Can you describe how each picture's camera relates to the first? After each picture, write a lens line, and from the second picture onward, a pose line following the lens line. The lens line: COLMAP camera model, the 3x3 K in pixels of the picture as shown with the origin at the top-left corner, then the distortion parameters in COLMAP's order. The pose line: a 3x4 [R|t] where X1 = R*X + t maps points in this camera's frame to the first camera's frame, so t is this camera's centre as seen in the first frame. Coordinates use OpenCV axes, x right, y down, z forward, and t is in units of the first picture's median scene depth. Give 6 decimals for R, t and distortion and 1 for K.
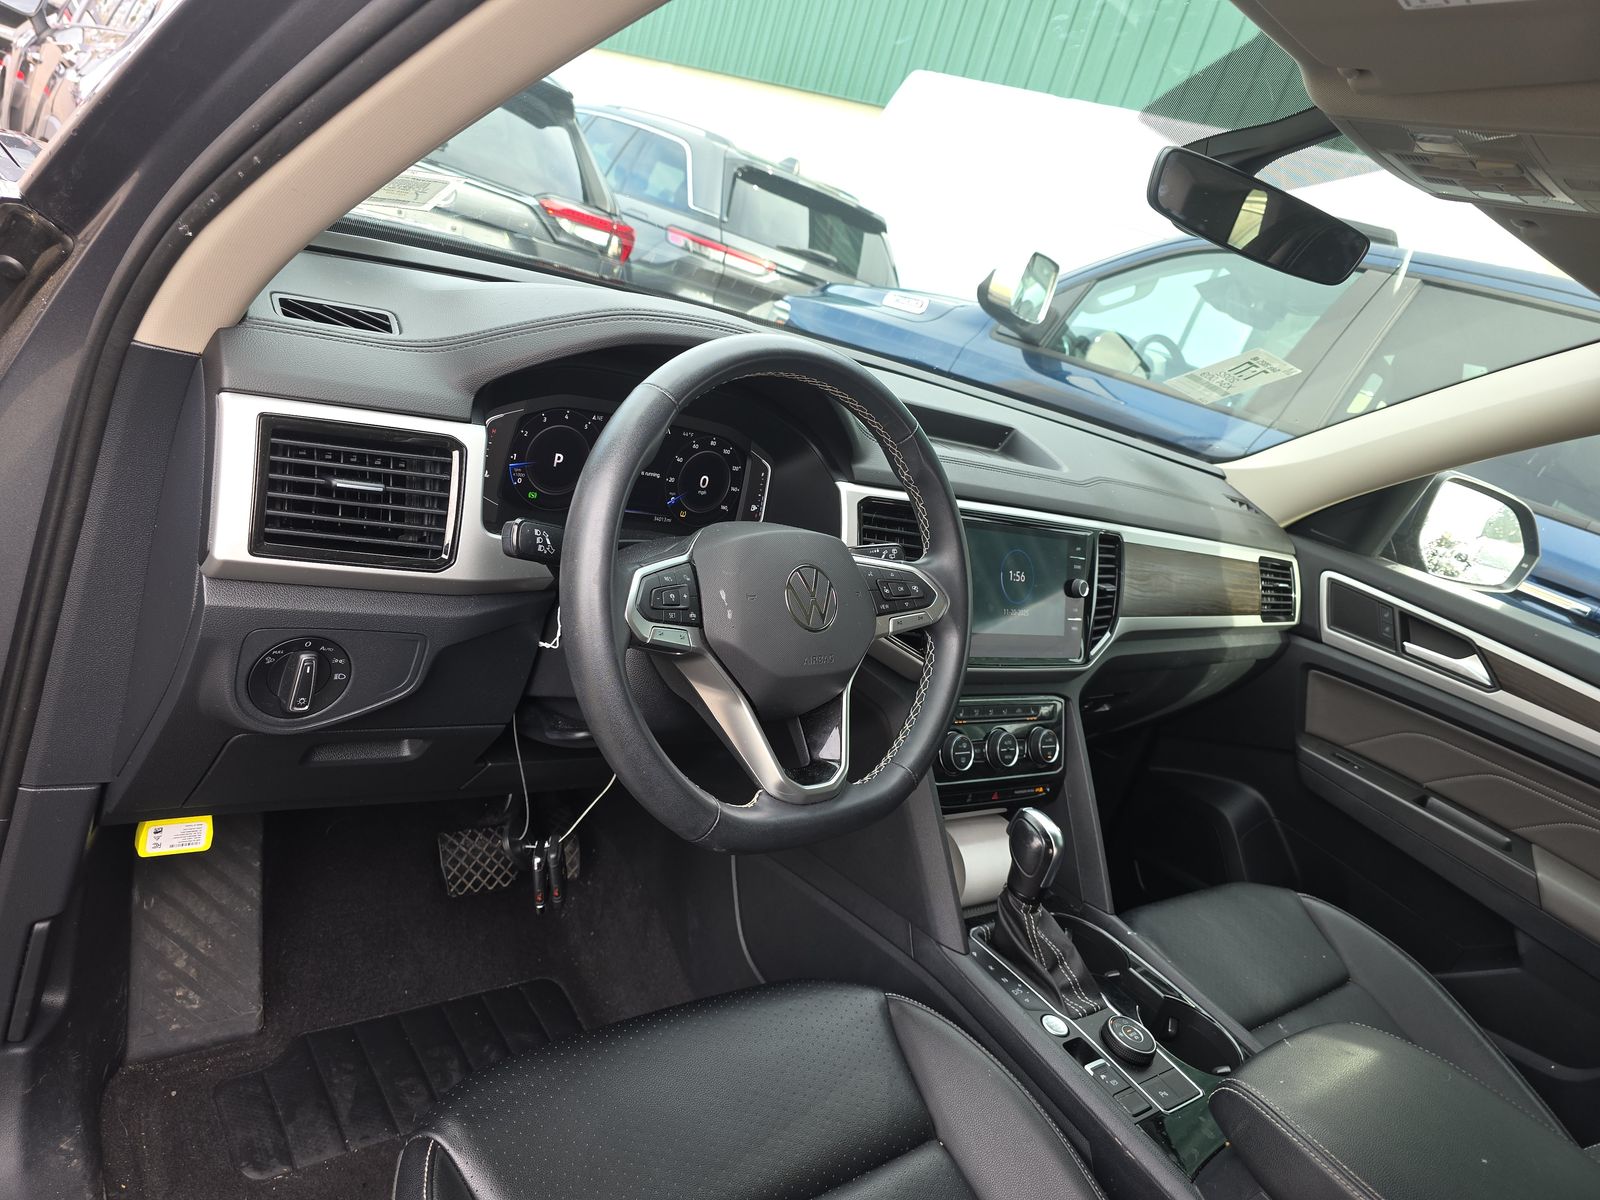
lens RADIAL K [[1066.4, 0, 863.8], [0, 1066.4, 591.9], [0, 0, 1]] dist [0.063699, -0.091085]
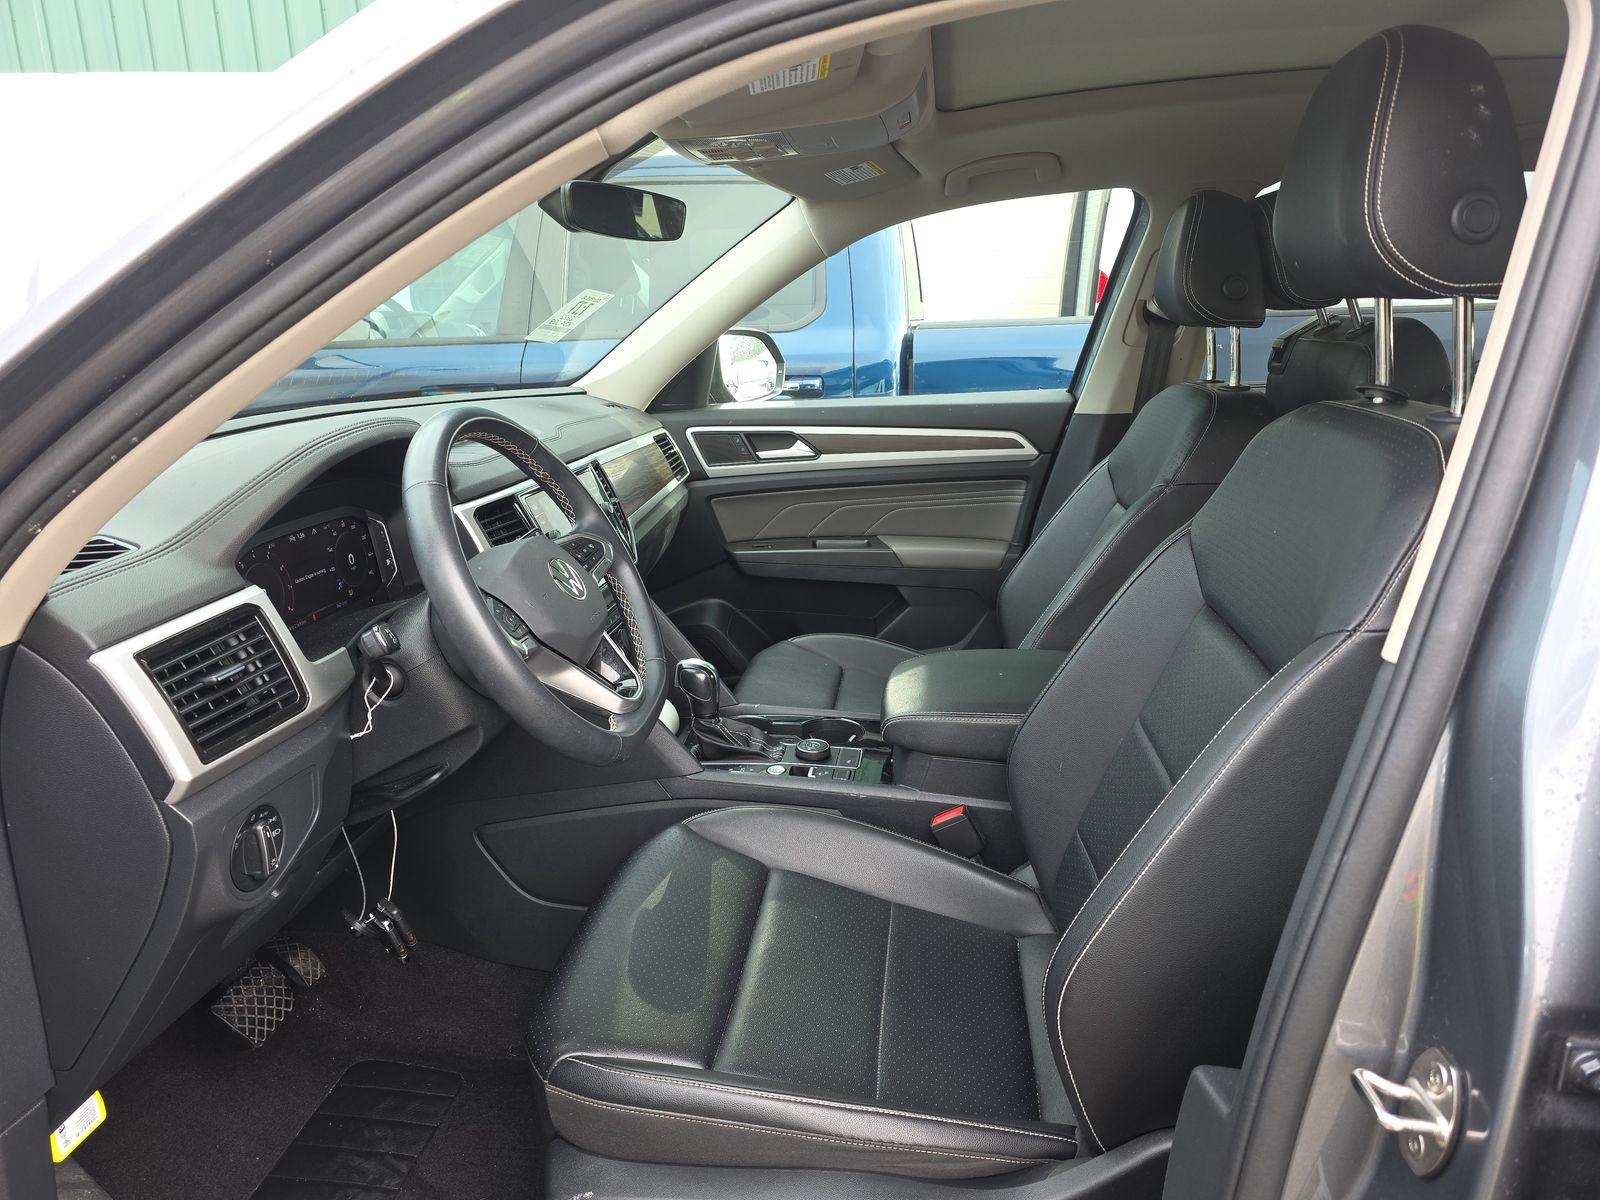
lens RADIAL K [[1066.4, 0, 863.8], [0, 1066.4, 591.9], [0, 0, 1]] dist [0.063699, -0.091085]
pose [[0.642746, -0.483151, 0.594510, -0.409049], [0.422883, 0.870860, 0.250544, -0.105879], [-0.638786, 0.090372, 0.764058, -0.185339]]
